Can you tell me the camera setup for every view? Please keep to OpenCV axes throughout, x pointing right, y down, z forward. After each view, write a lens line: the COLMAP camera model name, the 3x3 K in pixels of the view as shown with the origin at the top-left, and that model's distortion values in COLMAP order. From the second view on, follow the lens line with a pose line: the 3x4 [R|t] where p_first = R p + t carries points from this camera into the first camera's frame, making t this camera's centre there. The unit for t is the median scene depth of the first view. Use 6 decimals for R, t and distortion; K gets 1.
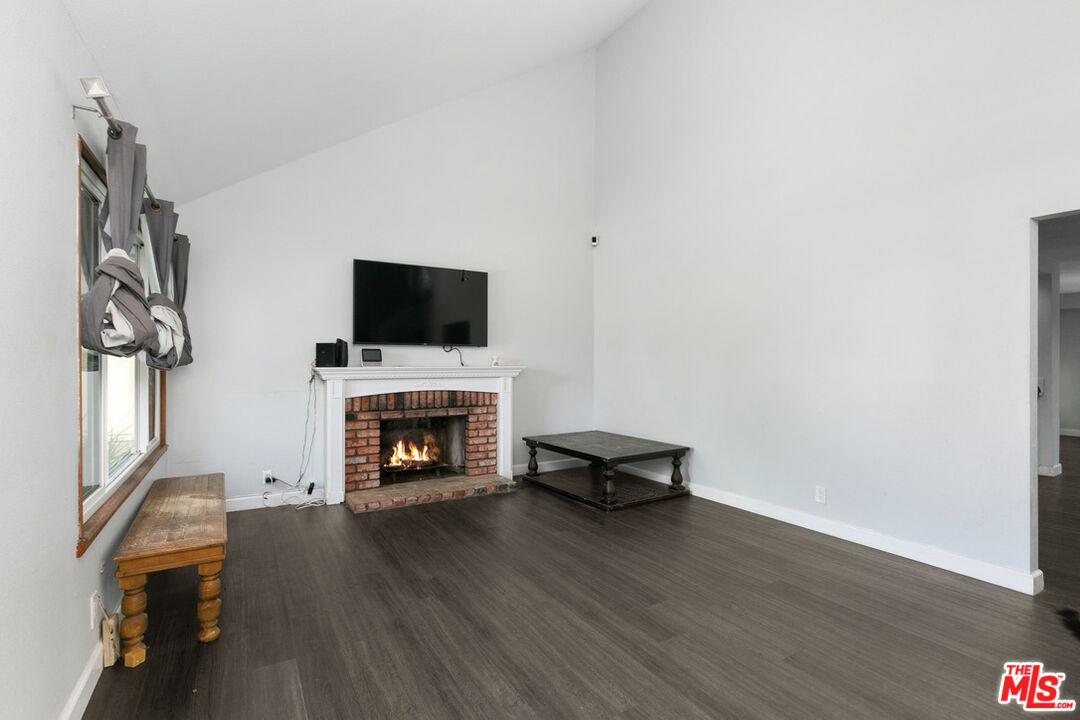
lens RADIAL K [[507.1, 0, 536.9], [0, 507.1, 360.5], [0, 0, 1]] dist [0.001037, 0.000034]
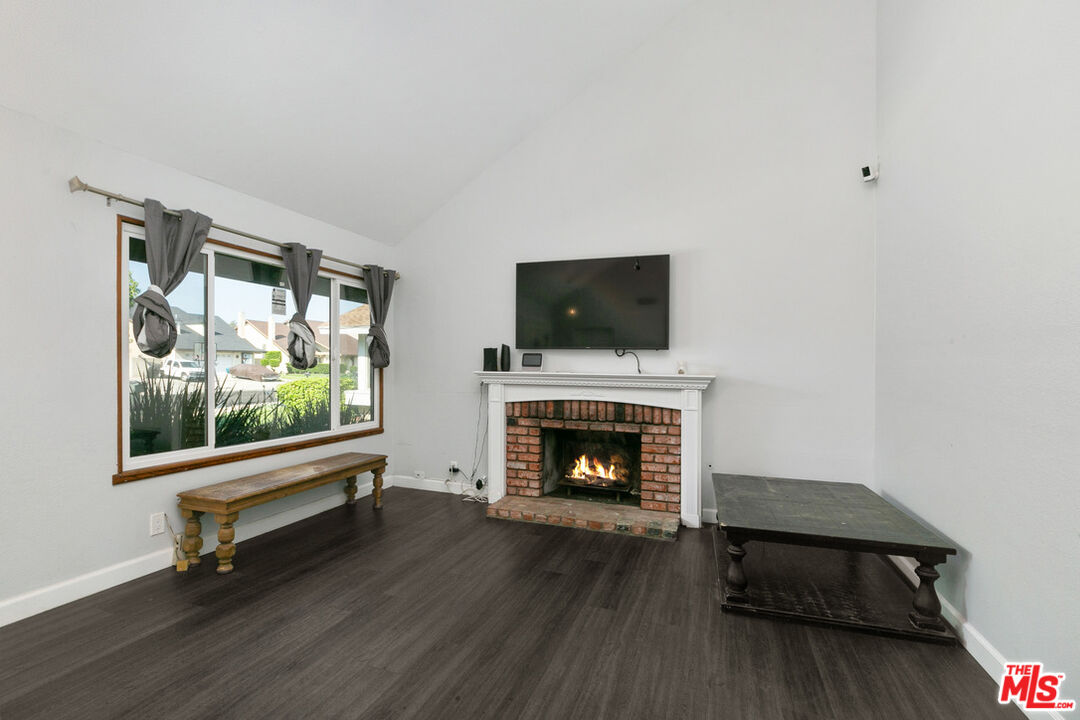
lens RADIAL K [[514.5, 0, 538.2], [0, 514.5, 371.3], [0, 0, 1]] dist [-0.000480, -0.000218]
pose [[0.630788, 0.018577, -0.775732, 0.438312], [-0.013478, 0.999825, 0.012984, -0.001552], [0.775838, 0.002265, 0.630928, 0.383603]]
